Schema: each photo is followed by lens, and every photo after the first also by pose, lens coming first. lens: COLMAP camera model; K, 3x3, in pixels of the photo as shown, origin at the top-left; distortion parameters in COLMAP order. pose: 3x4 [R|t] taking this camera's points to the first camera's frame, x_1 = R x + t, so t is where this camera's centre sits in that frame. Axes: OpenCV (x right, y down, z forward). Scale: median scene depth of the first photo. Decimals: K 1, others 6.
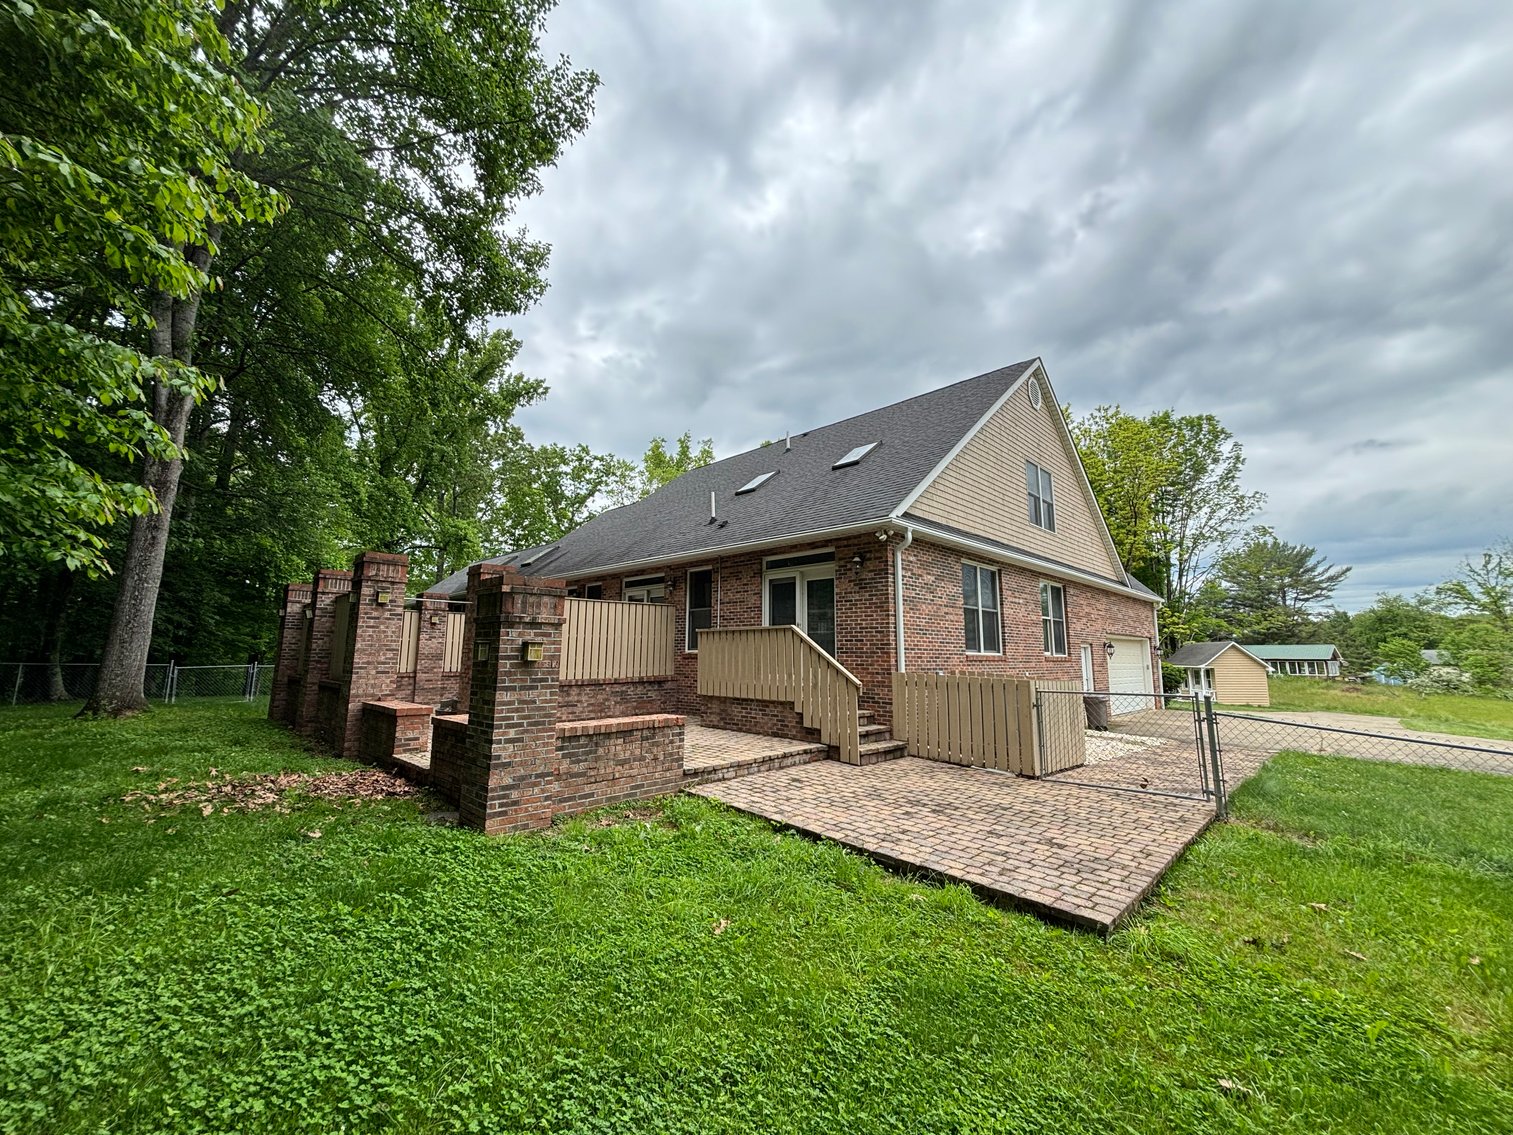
lens RADIAL K [[606.3, 0, 757.2], [0, 606.3, 563.2], [0, 0, 1]] dist [0.000493, 0.000275]
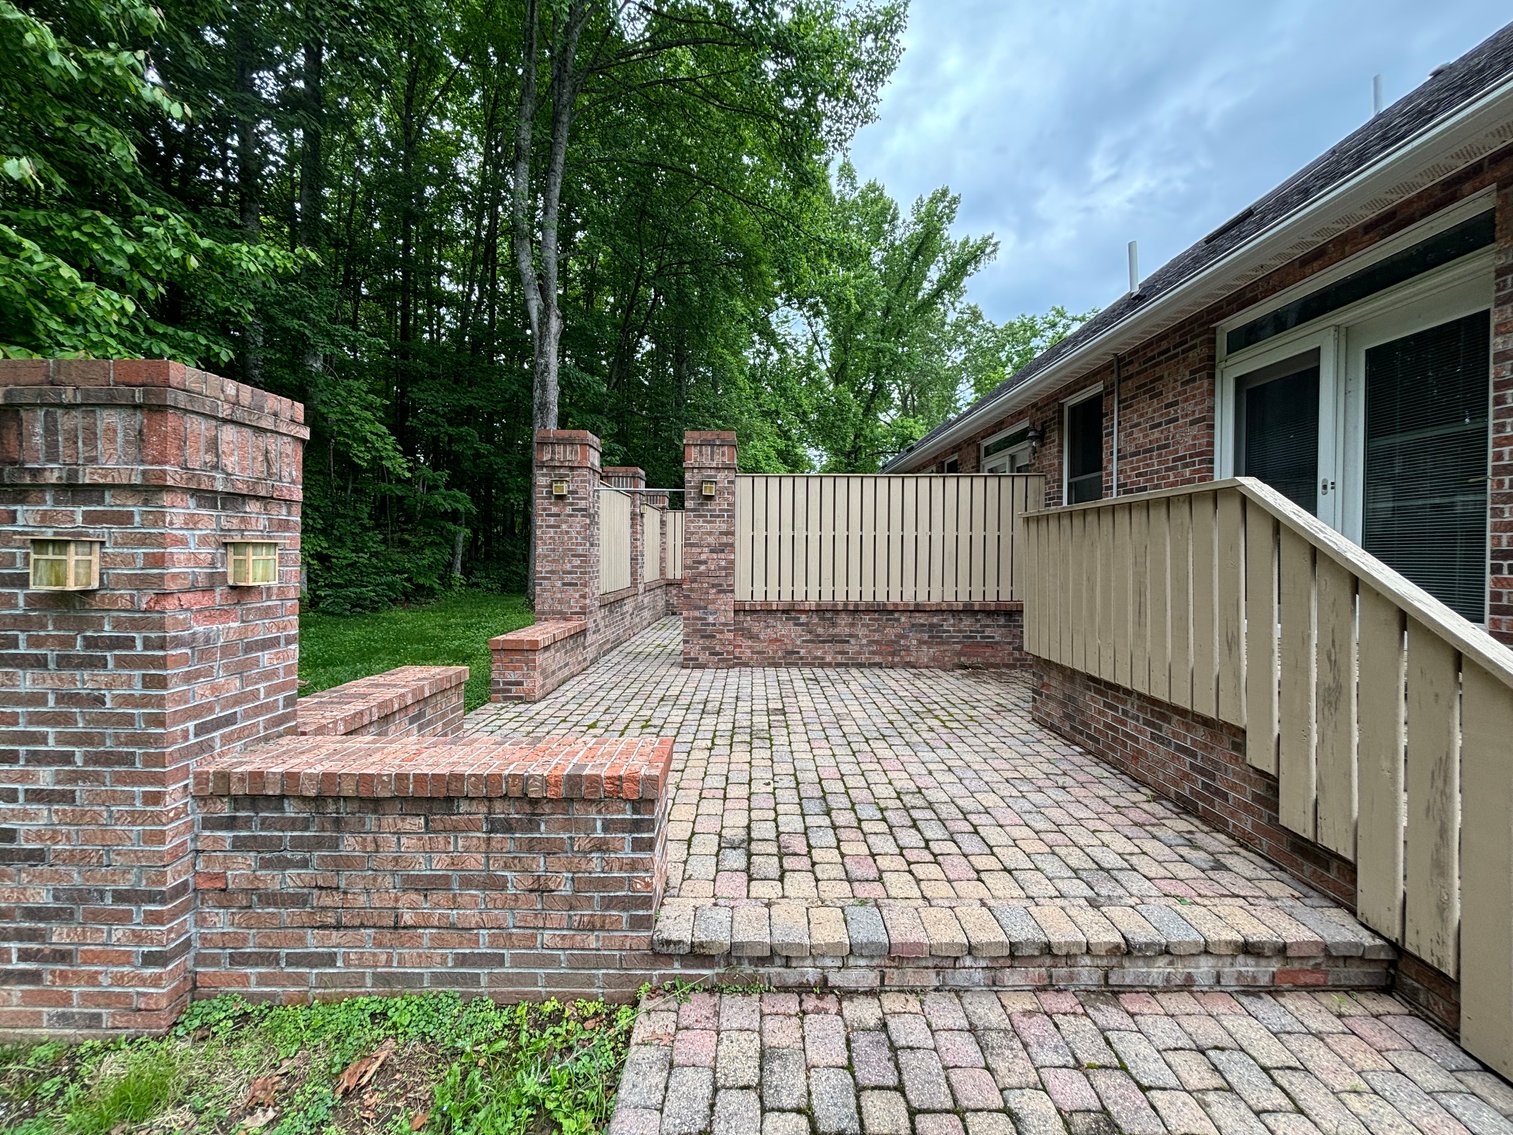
lens RADIAL K [[606.3, 0, 754.2], [0, 606.3, 558.8], [0, 0, 1]] dist [0.000493, 0.000275]
pose [[0.699963, 0.006525, -0.714149, 0.120110], [0.101053, 0.988993, 0.108081, 0.100842], [0.706994, -0.147820, 0.691599, 0.726175]]
